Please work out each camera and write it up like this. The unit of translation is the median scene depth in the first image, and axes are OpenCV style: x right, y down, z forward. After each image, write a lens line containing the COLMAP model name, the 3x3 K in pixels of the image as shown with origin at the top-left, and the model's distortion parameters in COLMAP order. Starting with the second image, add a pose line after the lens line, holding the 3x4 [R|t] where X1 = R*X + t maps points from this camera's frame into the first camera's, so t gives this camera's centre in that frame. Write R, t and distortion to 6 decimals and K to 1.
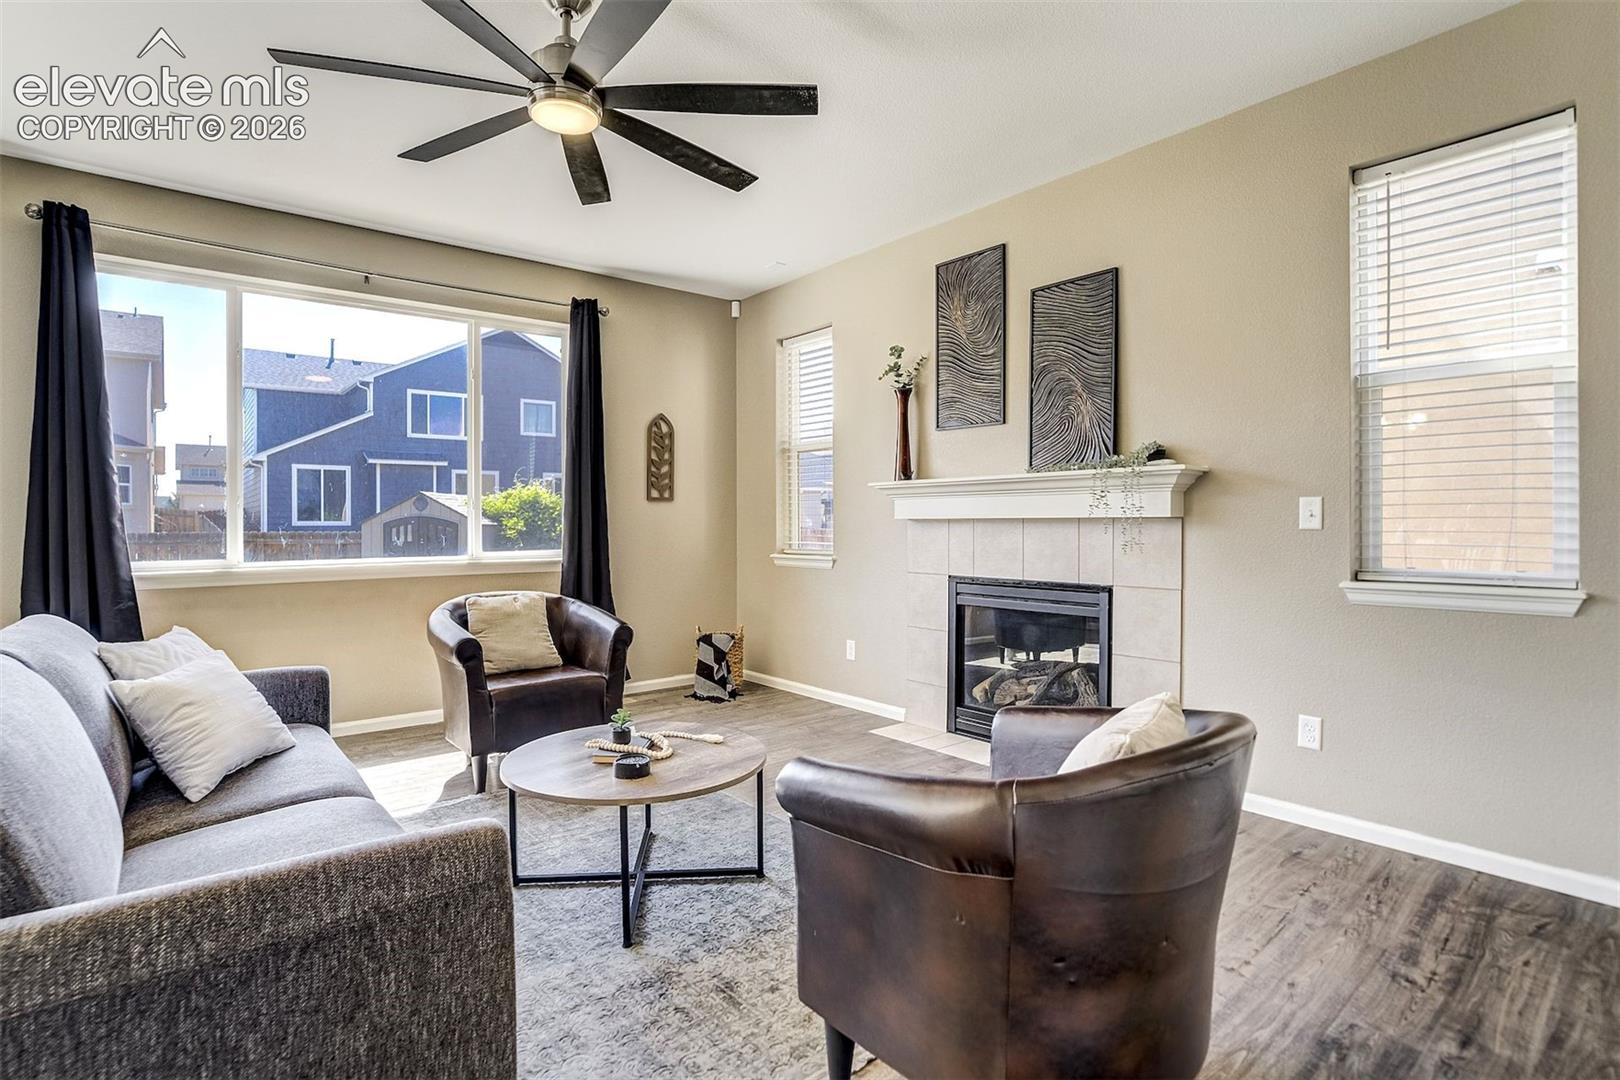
lens RADIAL K [[822.0, 0, 807.1], [0, 822.0, 501.2], [0, 0, 1]] dist [-0.002468, -0.000289]
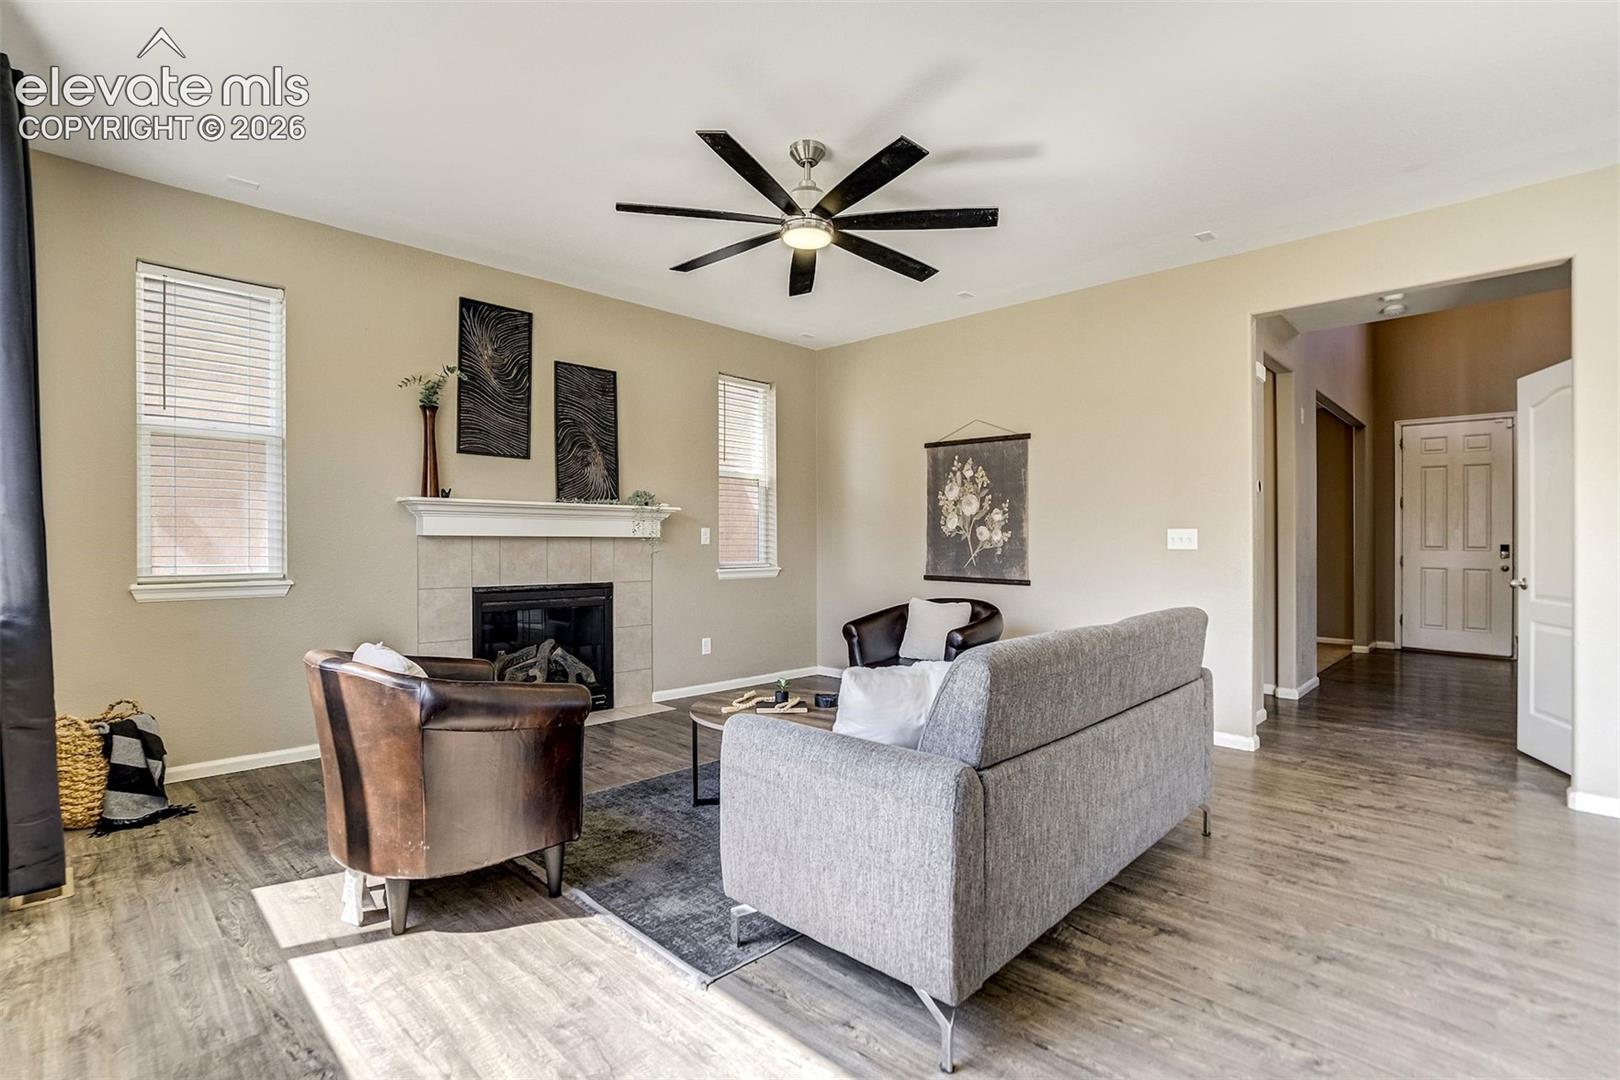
lens RADIAL K [[749.5, 0, 818.3], [0, 749.5, 527.4], [0, 0, 1]] dist [0.016876, 0.000755]
pose [[-0.111969, 0.014304, 0.993609, -0.863492], [-0.036473, 0.999163, -0.018494, 0.011237], [-0.993042, -0.038311, -0.111353, 0.642564]]
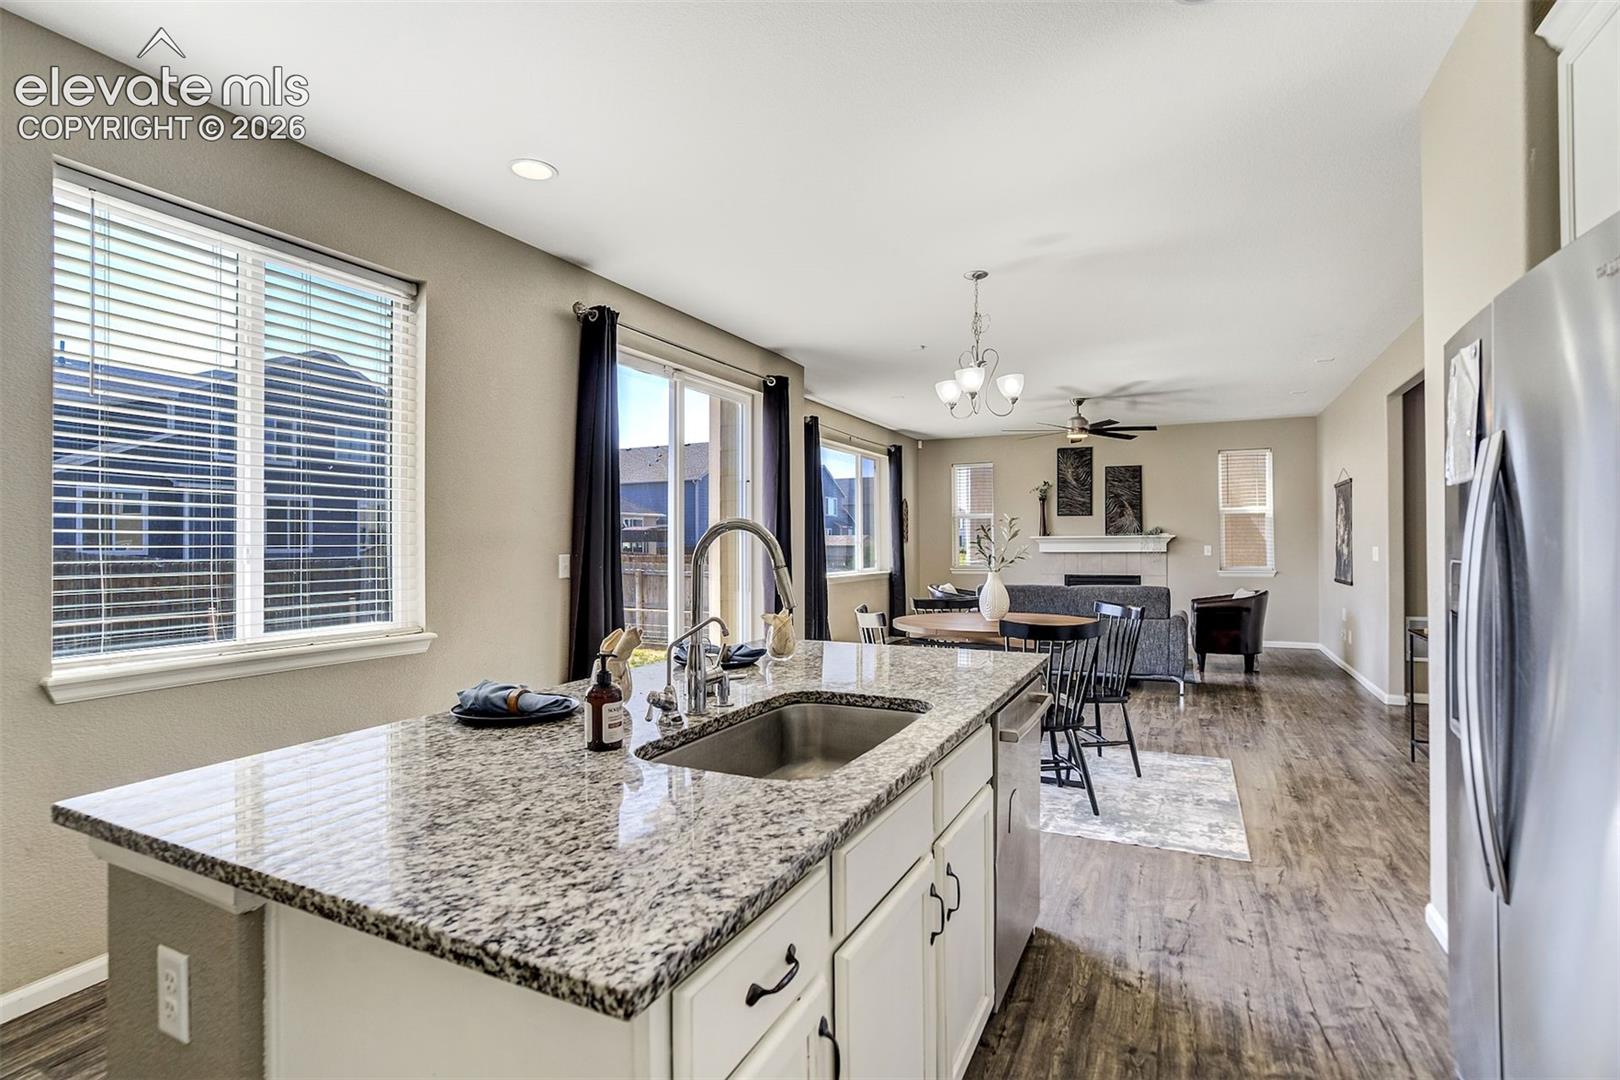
lens RADIAL K [[781.7, 0, 822.5], [0, 781.7, 544.1], [0, 0, 1]] dist [-0.001525, 0.000322]
pose [[0.899996, 0.000325, 0.435899, -1.513967], [-0.012724, 0.999593, 0.025525, -0.053151], [-0.435713, -0.028519, 0.899634, -0.819371]]
